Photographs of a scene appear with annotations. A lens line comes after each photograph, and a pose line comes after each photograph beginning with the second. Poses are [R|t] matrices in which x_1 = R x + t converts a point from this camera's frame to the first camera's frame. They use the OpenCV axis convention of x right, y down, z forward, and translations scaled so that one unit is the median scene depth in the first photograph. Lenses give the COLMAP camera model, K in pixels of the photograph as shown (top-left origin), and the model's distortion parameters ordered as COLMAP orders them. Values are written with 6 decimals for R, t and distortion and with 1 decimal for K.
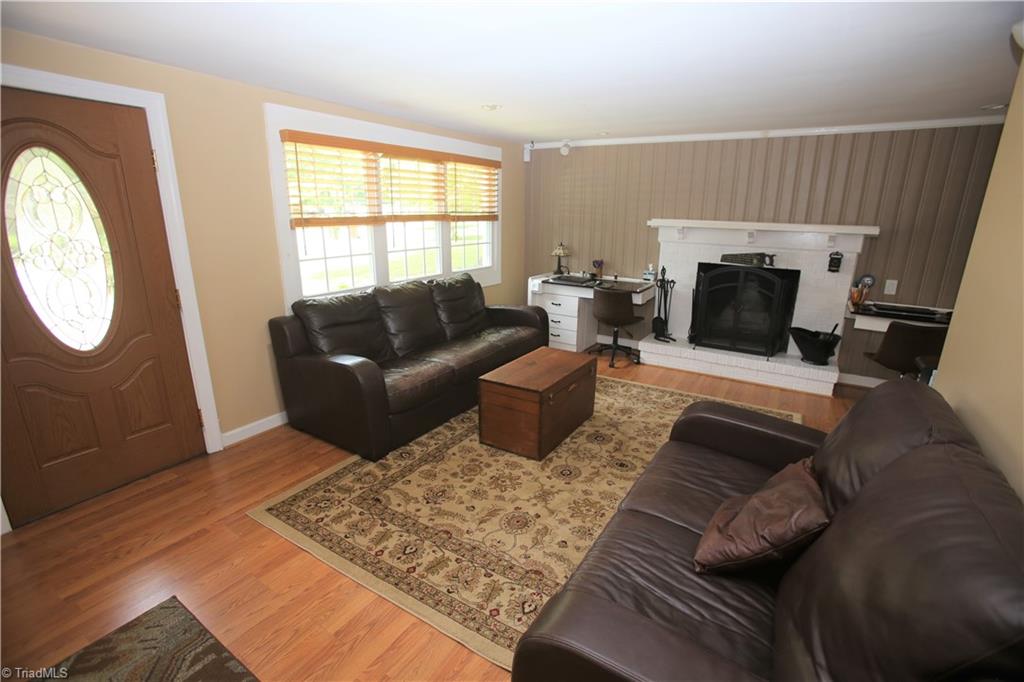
lens RADIAL K [[470.7, 0, 511.7], [0, 470.7, 345.3], [0, 0, 1]] dist [-0.060883, 0.020453]
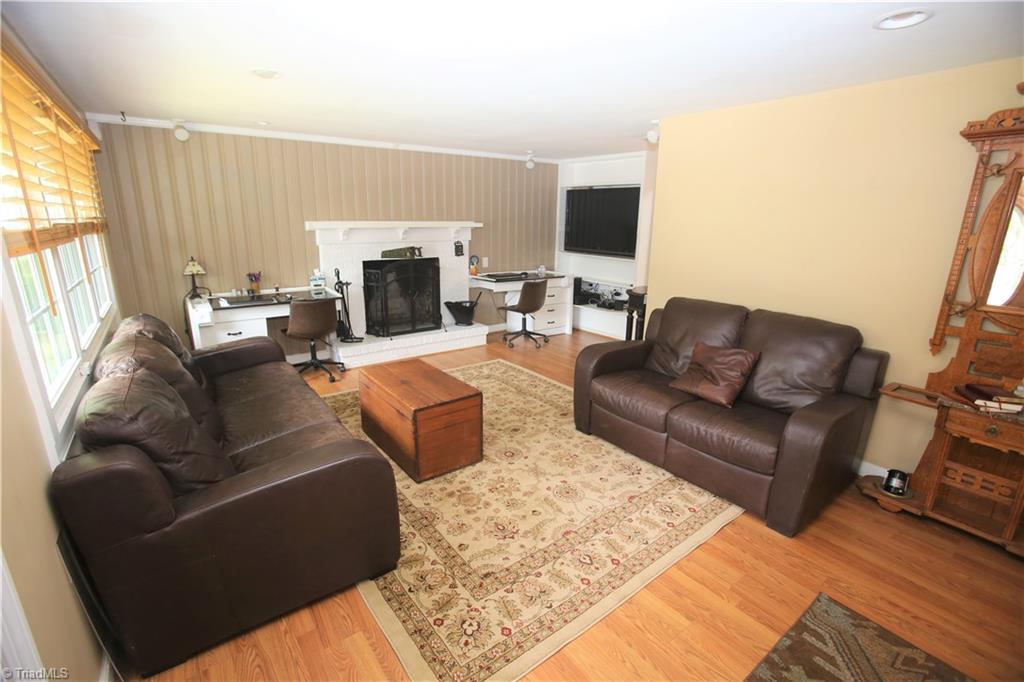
lens RADIAL K [[470.7, 0, 516.2], [0, 470.7, 337.5], [0, 0, 1]] dist [-0.060883, 0.020453]
pose [[0.352517, -0.240633, 0.904338, -0.560327], [0.249741, 0.955516, 0.156900, -0.108820], [-0.901865, 0.170540, 0.396932, 0.352102]]
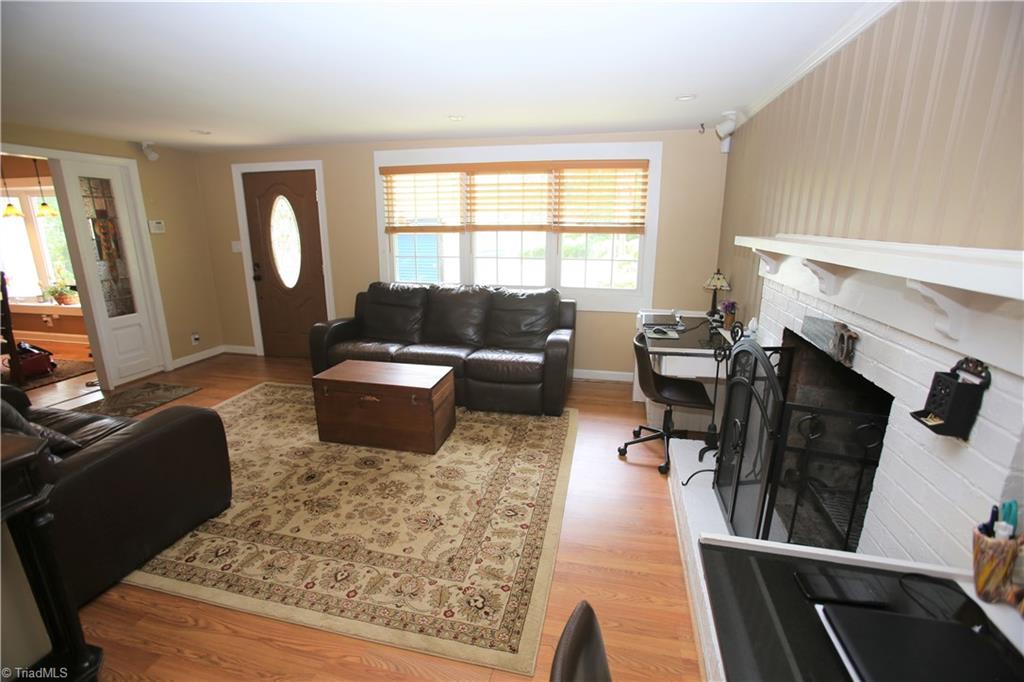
lens RADIAL K [[470.7, 0, 507.5], [0, 470.7, 344.0], [0, 0, 1]] dist [-0.060883, 0.020453]
pose [[0.334829, 0.228608, -0.914127, 0.854831], [-0.259481, 0.954985, 0.143782, -0.183501], [0.905847, 0.189056, 0.379076, 0.680084]]
